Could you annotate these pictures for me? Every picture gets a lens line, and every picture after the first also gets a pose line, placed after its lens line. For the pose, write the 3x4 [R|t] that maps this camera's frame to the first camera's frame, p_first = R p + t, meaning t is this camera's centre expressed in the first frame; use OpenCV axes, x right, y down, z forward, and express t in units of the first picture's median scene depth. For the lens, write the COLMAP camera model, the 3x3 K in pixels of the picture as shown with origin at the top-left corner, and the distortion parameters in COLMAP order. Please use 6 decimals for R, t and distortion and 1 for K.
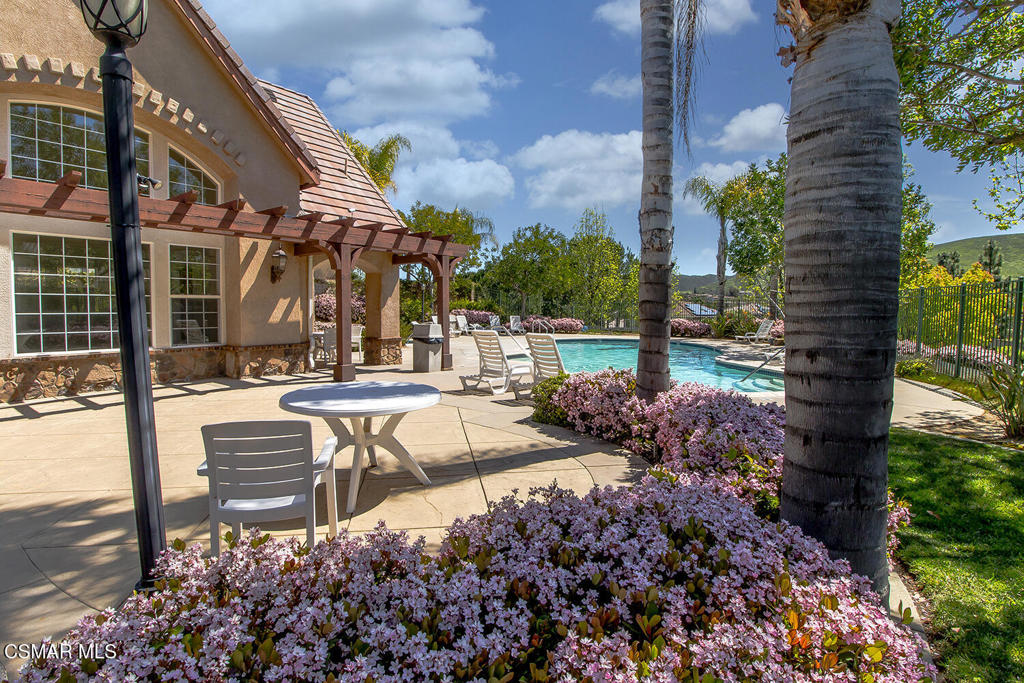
lens RADIAL K [[492.6, 0, 512.0], [0, 492.6, 341.5], [0, 0, 1]] dist [-0.033046, 0.000193]
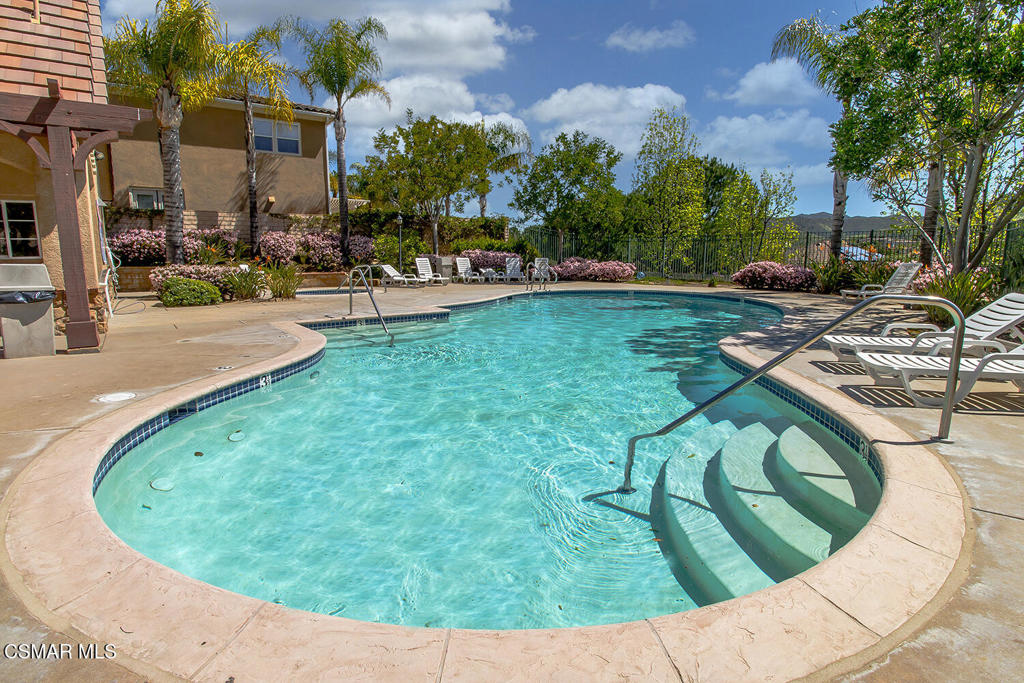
lens RADIAL K [[492.6, 0, 512.0], [0, 492.6, 341.5], [0, 0, 1]] dist [-0.033046, 0.000193]
pose [[0.963434, 0.040187, -0.264915, 0.538753], [-0.012049, 0.994186, 0.106998, -0.016351], [0.267675, -0.099893, 0.958317, 0.770452]]
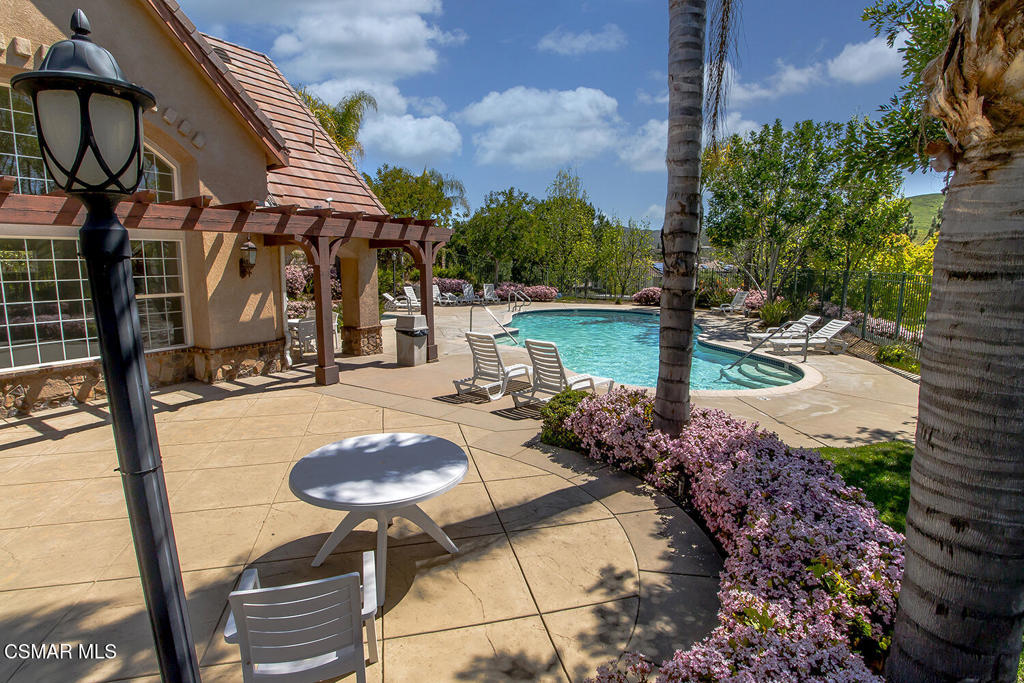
lens RADIAL K [[492.8, 0, 514.1], [0, 492.8, 340.6], [0, 0, 1]] dist [-0.034353, 0.001561]
pose [[0.997231, -0.015703, 0.072687, -0.051584], [0.009318, 0.996134, 0.087351, -0.079964], [-0.073777, -0.086432, 0.993522, 0.045999]]
